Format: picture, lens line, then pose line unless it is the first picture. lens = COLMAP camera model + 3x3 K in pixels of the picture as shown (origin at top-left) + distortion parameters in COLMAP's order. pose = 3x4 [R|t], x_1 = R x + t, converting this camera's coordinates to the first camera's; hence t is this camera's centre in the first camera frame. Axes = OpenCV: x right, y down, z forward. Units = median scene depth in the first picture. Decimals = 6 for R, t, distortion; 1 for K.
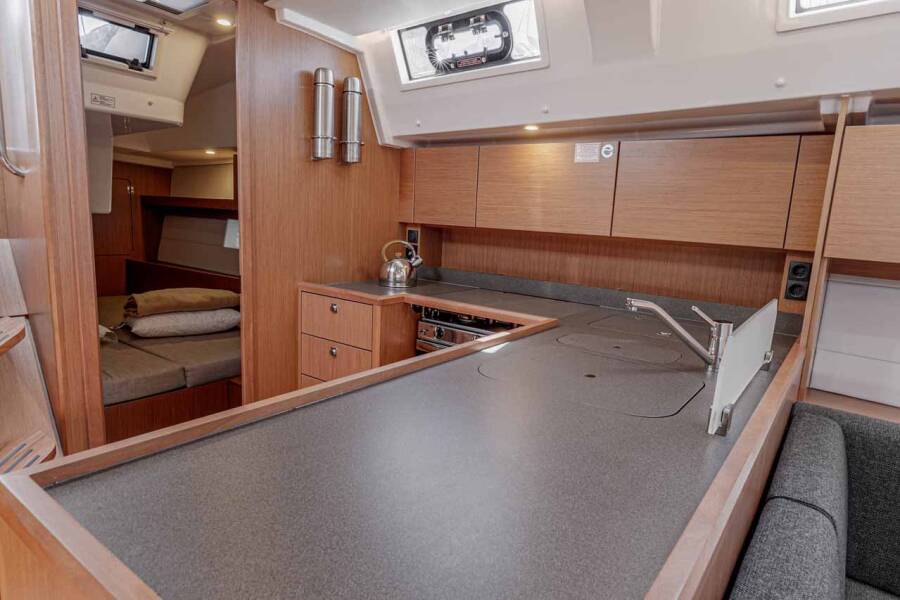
lens RADIAL K [[545.4, 0, 450.9], [0, 545.4, 309.4], [0, 0, 1]] dist [0.001608, -0.000016]
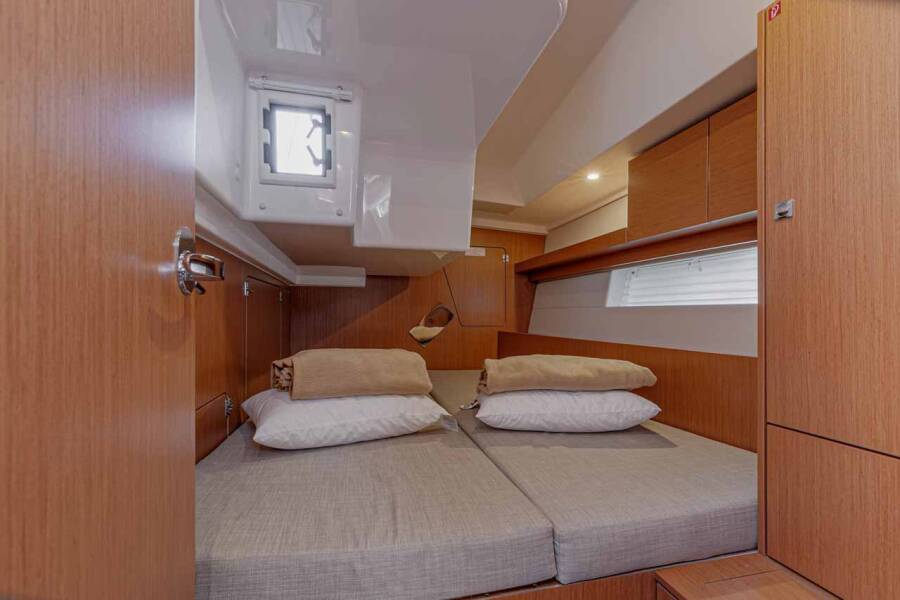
lens RADIAL K [[402.1, 0, 455.6], [0, 402.1, 303.0], [0, 0, 1]] dist [0.007262, -0.000538]
pose [[0.772610, -0.066689, -0.631369, -0.287606], [-0.077960, 0.976976, -0.198594, 0.006125], [0.630077, 0.202657, 0.749622, 0.579305]]
